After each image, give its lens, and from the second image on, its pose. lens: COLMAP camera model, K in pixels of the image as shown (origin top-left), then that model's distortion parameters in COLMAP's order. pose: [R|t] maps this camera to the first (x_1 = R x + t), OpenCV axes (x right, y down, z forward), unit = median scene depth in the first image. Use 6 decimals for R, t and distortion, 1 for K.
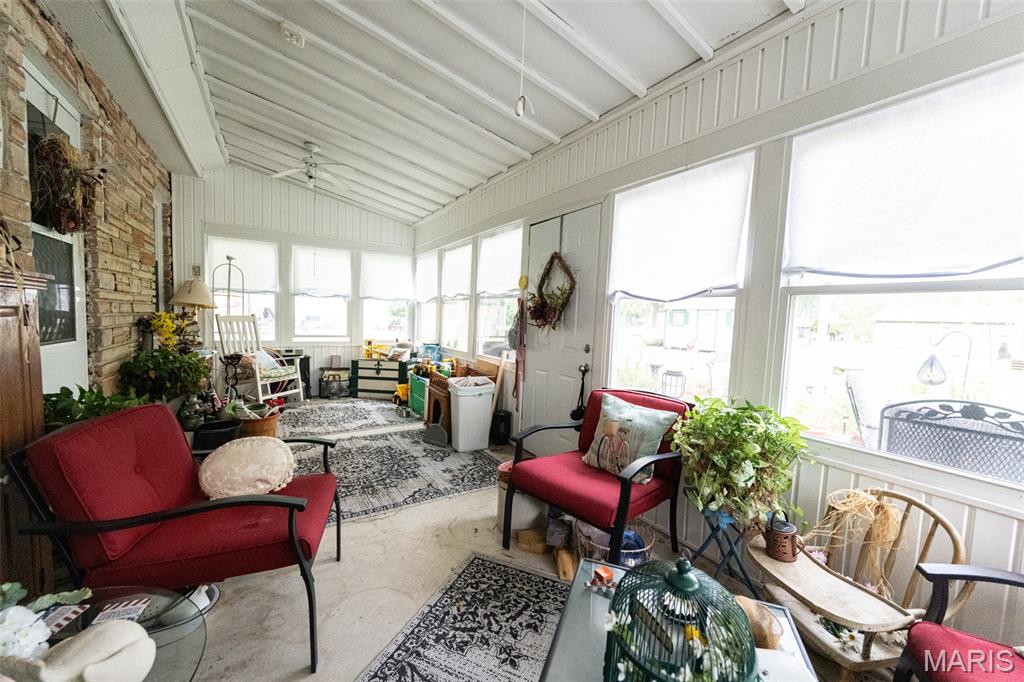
lens RADIAL K [[400.1, 0, 515.9], [0, 400.1, 340.8], [0, 0, 1]] dist [0.003450, -0.000391]
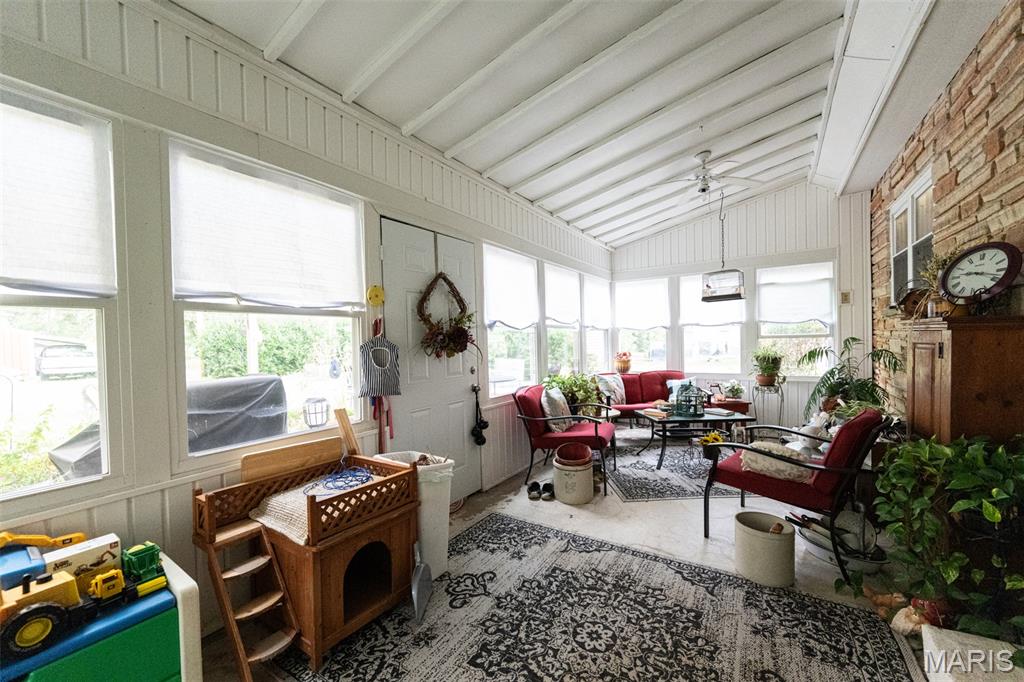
lens RADIAL K [[400.1, 0, 516.9], [0, 400.1, 345.5], [0, 0, 1]] dist [0.003450, -0.000391]
pose [[-0.435334, -0.041969, 0.899290, -0.829155], [0.059423, 0.995395, 0.075221, -0.119373], [-0.898306, 0.086185, -0.430835, 1.301692]]
